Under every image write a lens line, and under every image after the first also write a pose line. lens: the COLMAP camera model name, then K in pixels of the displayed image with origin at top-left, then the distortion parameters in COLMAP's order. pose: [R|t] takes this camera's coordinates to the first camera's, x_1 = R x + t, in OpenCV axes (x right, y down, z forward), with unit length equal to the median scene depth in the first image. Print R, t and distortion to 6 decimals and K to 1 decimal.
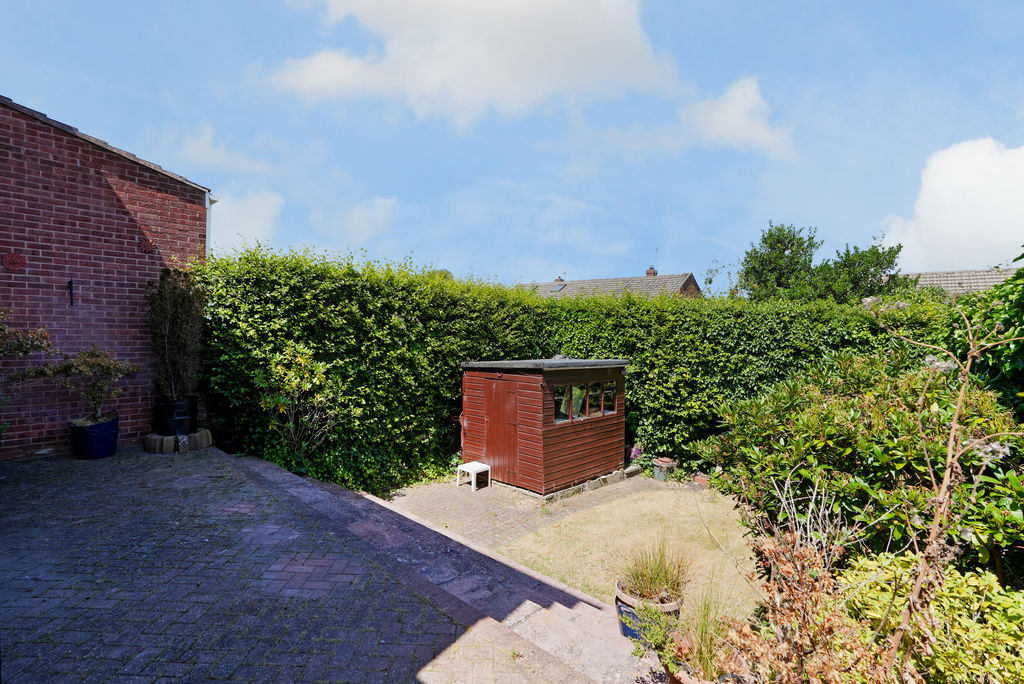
lens RADIAL K [[458.9, 0, 512.0], [0, 458.9, 342.0], [0, 0, 1]] dist [-0.000490, -0.000027]
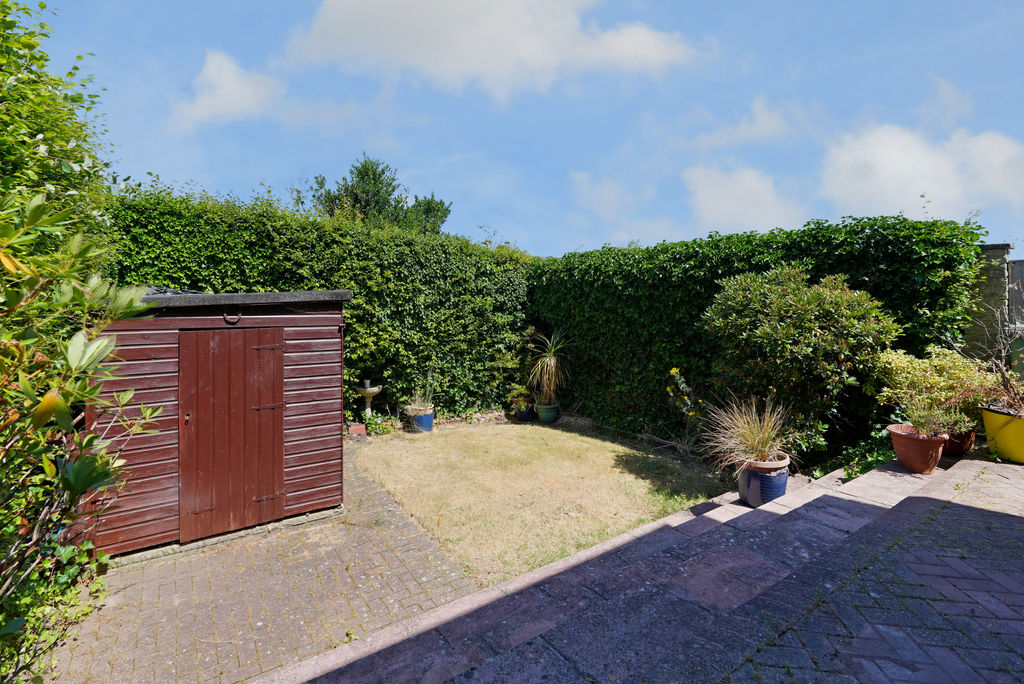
lens RADIAL K [[475.5, 0, 514.0], [0, 475.5, 286.7], [0, 0, 1]] dist [-0.000535, -0.000035]
pose [[0.216559, 0.004261, 0.976260, -0.447304], [0.002302, 0.999985, -0.004876, 0.038776], [-0.976267, 0.003303, 0.216546, 0.562999]]
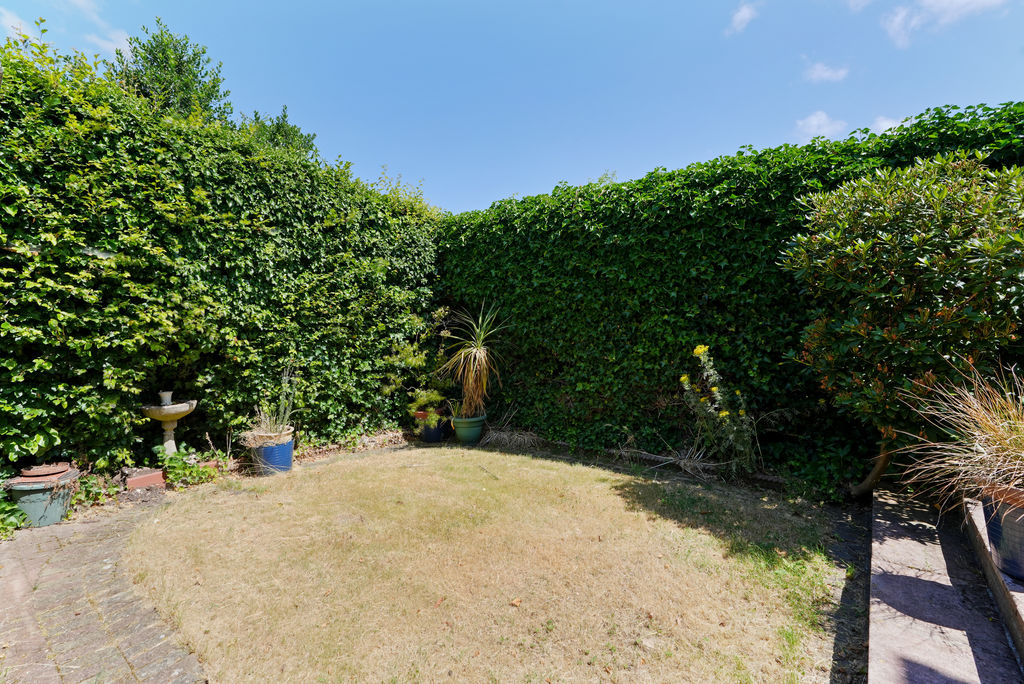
lens RADIAL K [[469.7, 0, 510.7], [0, 469.7, 326.9], [0, 0, 1]] dist [-0.001981, -0.000160]
pose [[-0.069143, -0.043969, 0.996637, -0.107329], [-0.005290, 0.999030, 0.043708, 0.128768], [-0.997593, -0.002250, -0.069309, 0.715026]]
